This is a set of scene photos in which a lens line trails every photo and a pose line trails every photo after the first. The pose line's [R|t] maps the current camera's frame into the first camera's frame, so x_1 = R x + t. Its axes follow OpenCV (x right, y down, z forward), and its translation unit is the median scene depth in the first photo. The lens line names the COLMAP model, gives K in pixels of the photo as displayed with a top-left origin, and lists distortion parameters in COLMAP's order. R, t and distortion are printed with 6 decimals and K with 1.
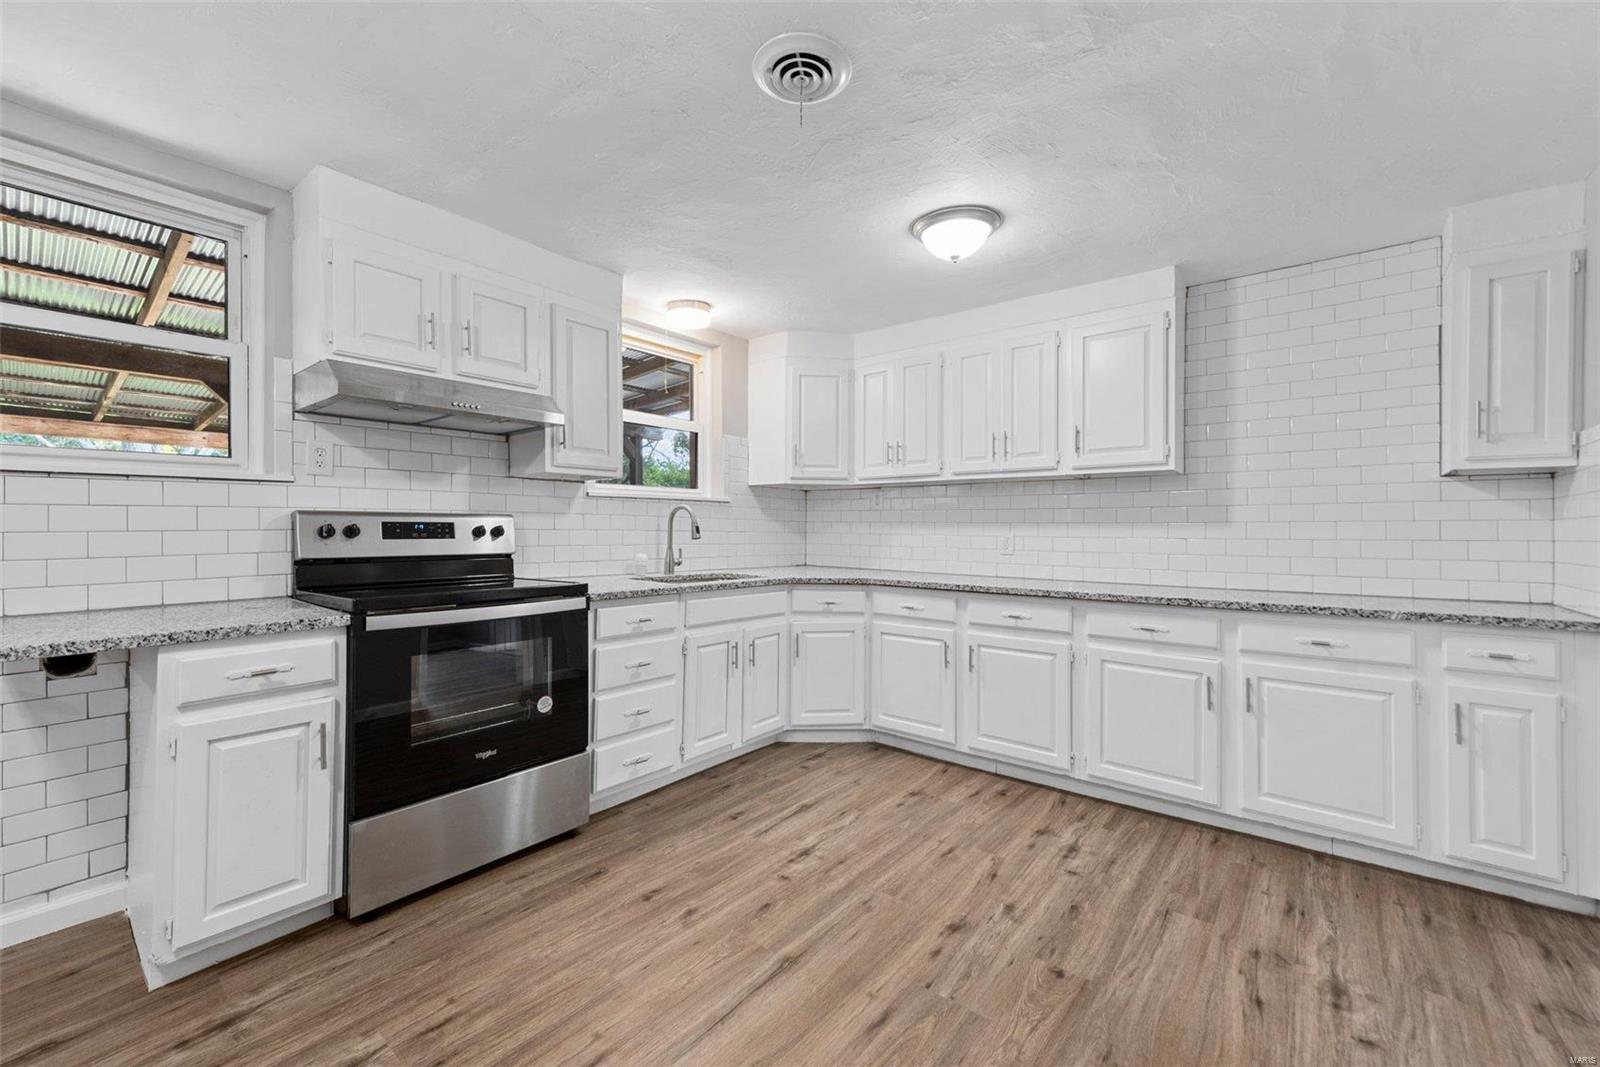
lens RADIAL K [[641.1, 0, 797.3], [0, 641.1, 520.8], [0, 0, 1]] dist [0.013500, -0.004832]
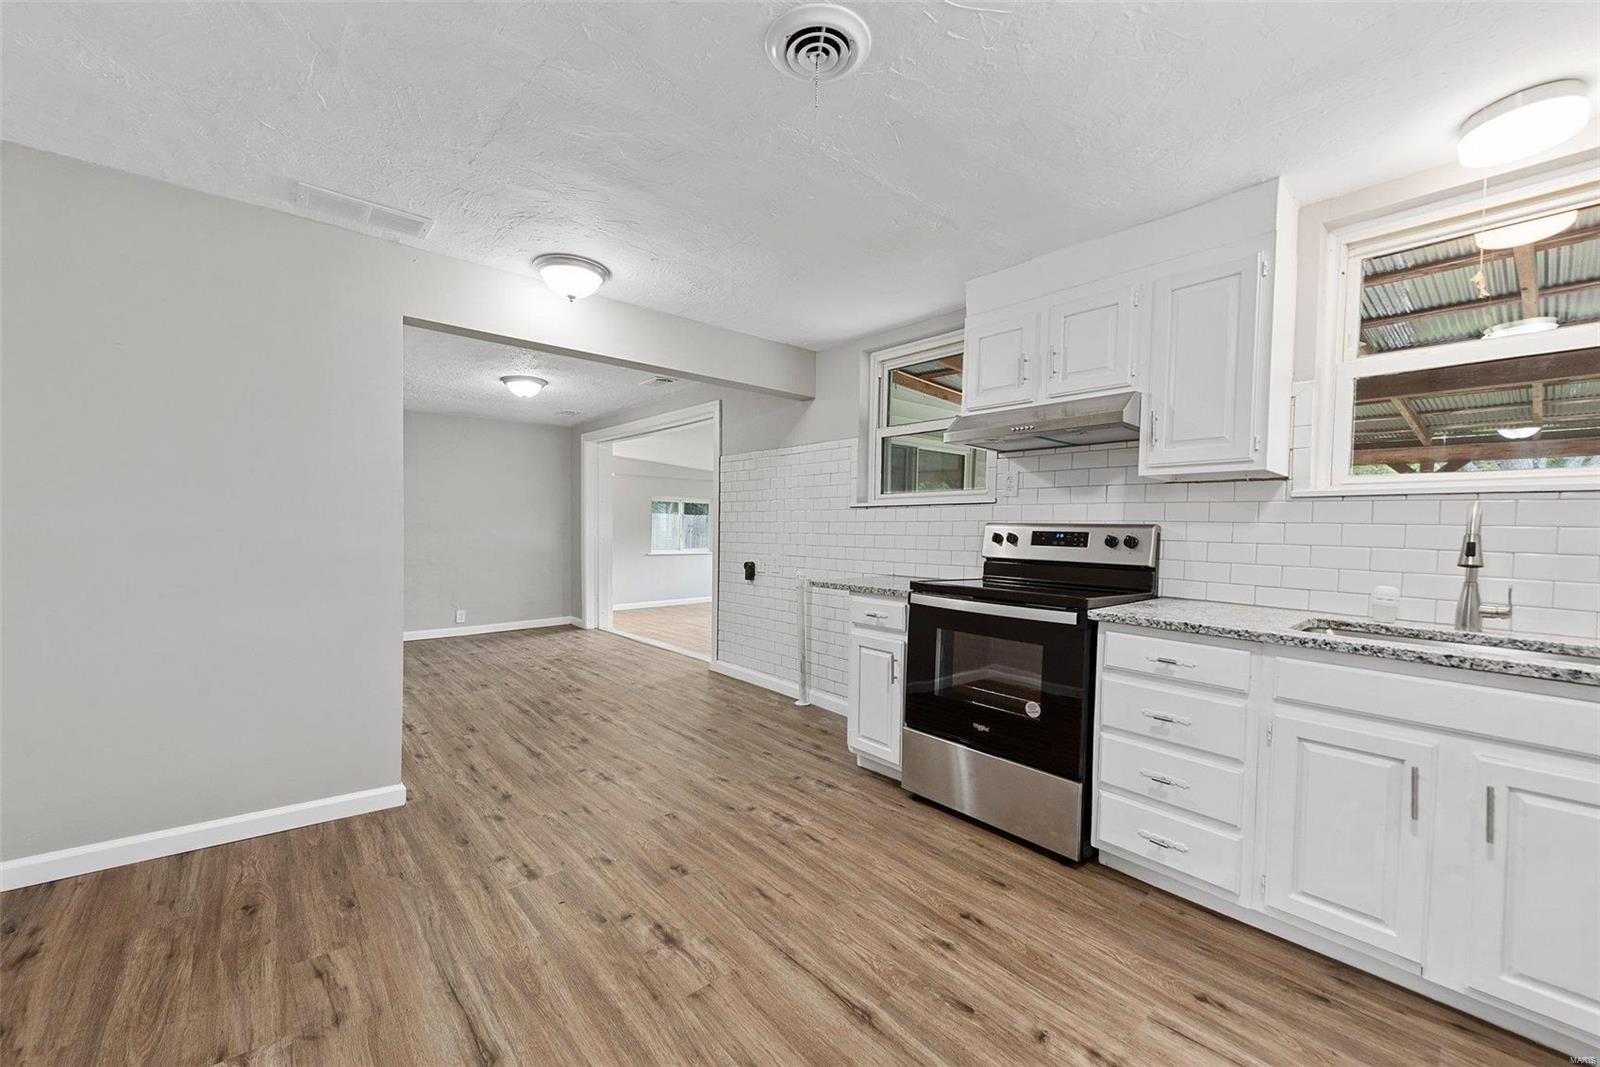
lens RADIAL K [[630.5, 0, 793.1], [0, 630.5, 544.1], [0, 0, 1]] dist [0.019834, -0.004940]
pose [[-0.175574, 0.015607, -0.984343, 0.617477], [-0.012088, 0.999765, 0.018008, 0.009717], [0.984392, 0.015061, -0.175344, 0.749491]]
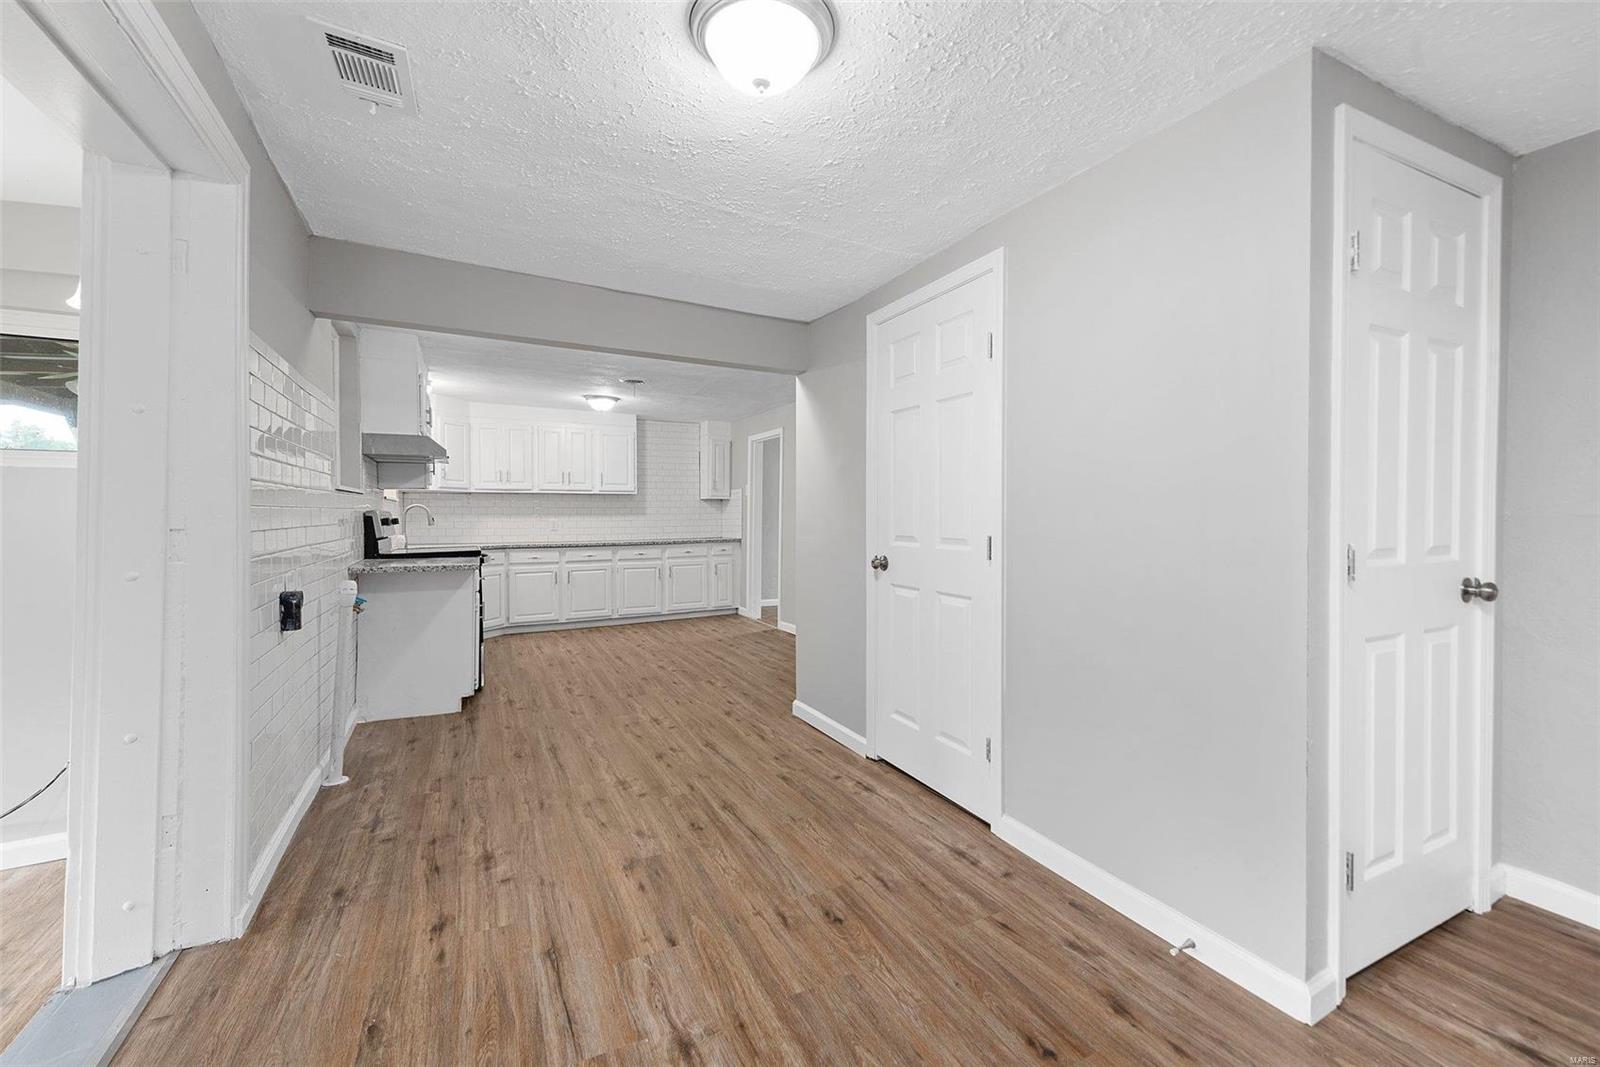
lens RADIAL K [[642.6, 0, 790.5], [0, 642.6, 526.2], [0, 0, 1]] dist [0.017893, -0.005304]
pose [[0.414480, -0.022133, 0.909789, -1.760271], [-0.002182, 0.999677, 0.025313, -0.018516], [-0.910056, -0.012477, 0.414298, -0.730766]]
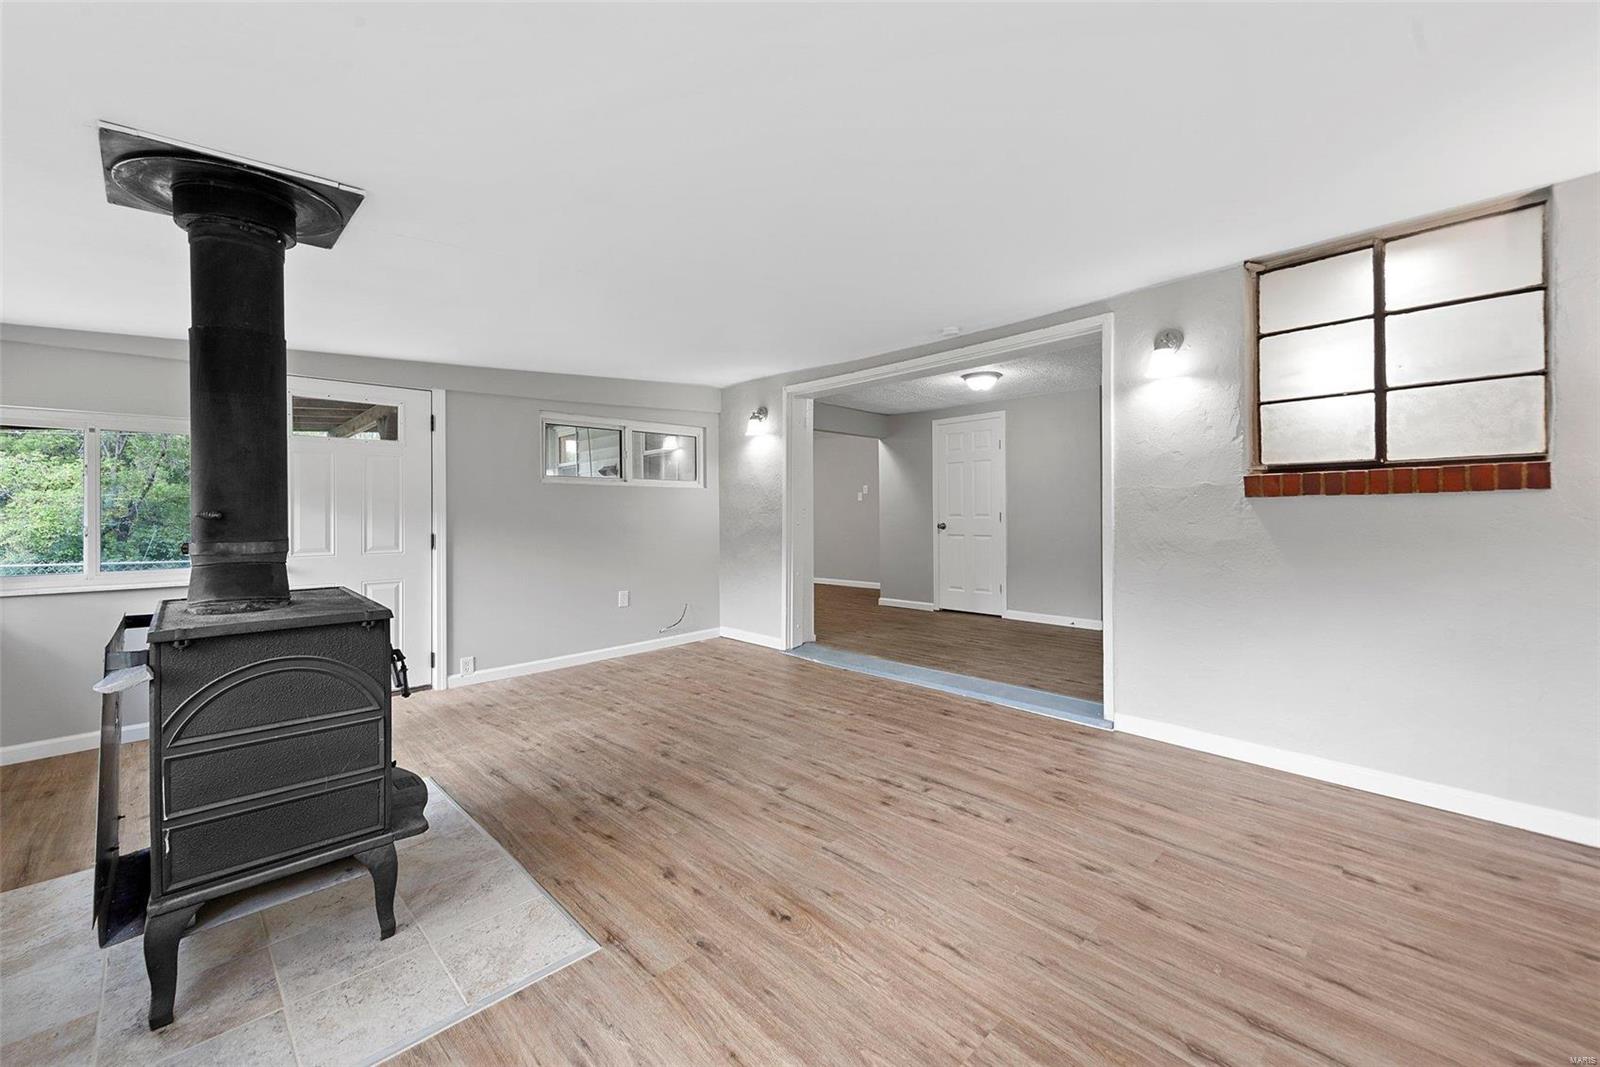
lens RADIAL K [[647.9, 0, 800.0], [0, 647.9, 533.5], [0, 0, 1]] dist [0.011262, -0.003320]
pose [[0.125134, -0.035225, 0.991514, -3.588167], [0.006785, 0.999377, 0.034648, 0.009202], [-0.992117, 0.002392, 0.125295, -0.104327]]
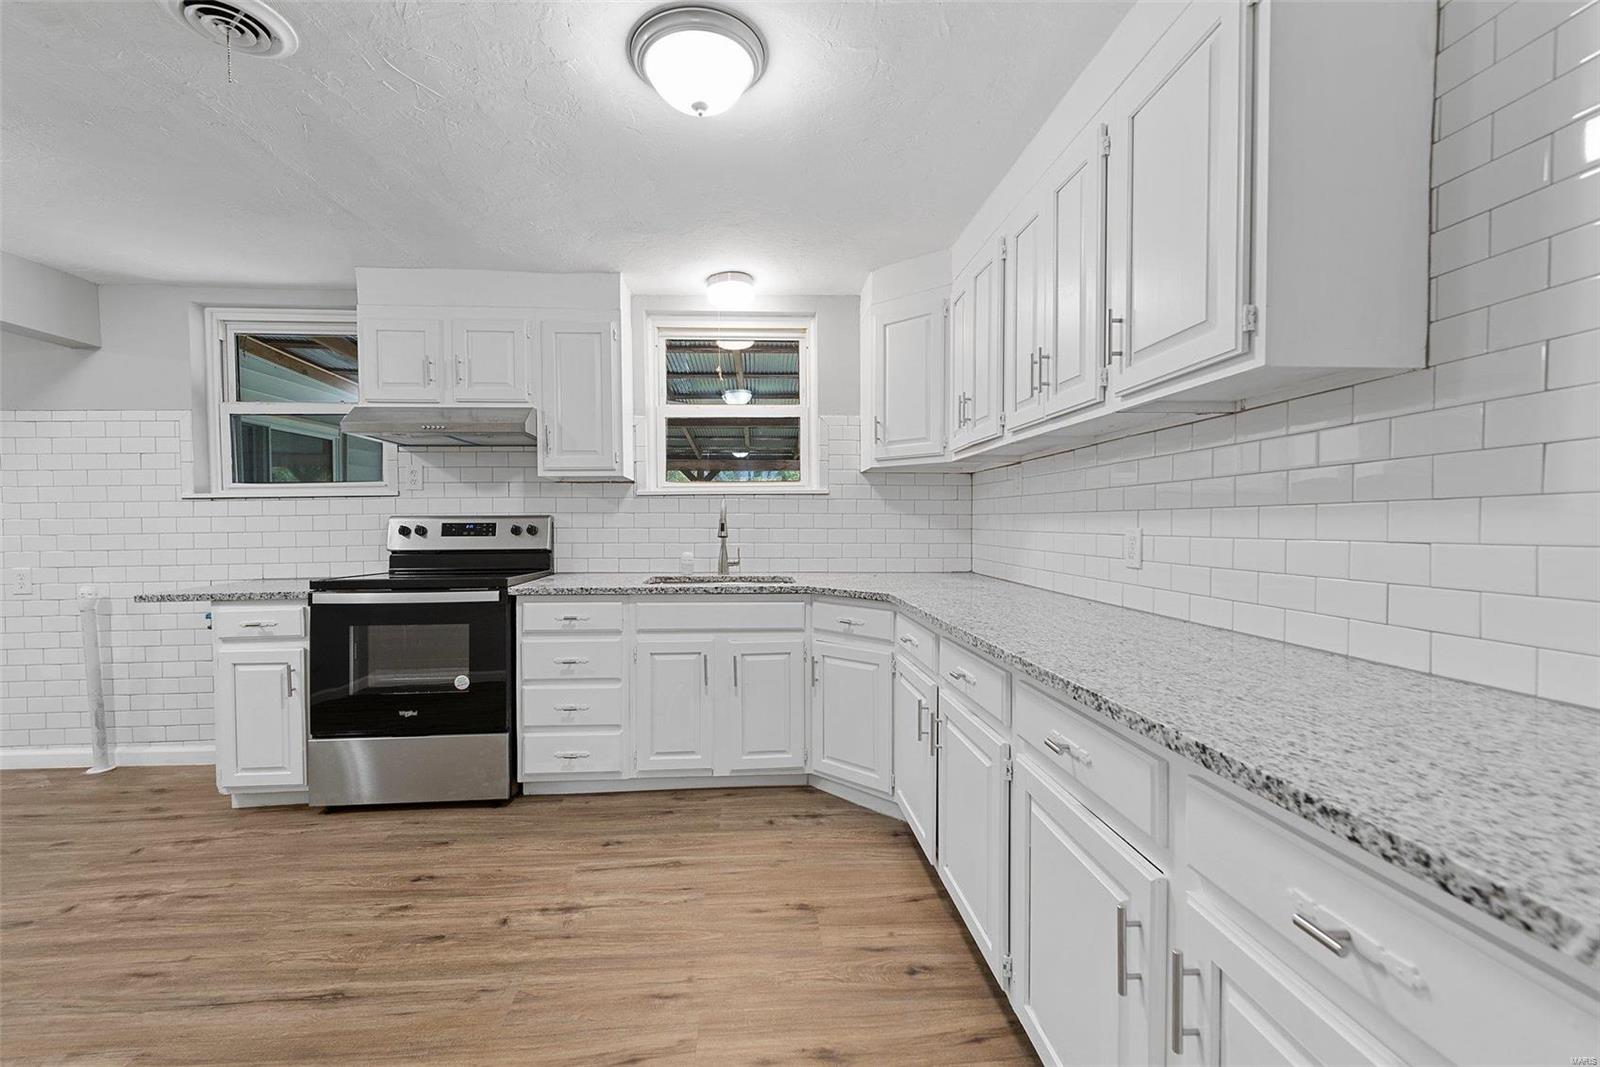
lens RADIAL K [[647.9, 0, 800.0], [0, 647.9, 533.5], [0, 0, 1]] dist [0.011262, -0.003320]
pose [[0.684780, 0.000633, -0.728750, 0.802638], [0.018277, 0.999670, 0.018044, 0.011806], [0.728521, -0.025675, 0.684542, 0.615697]]
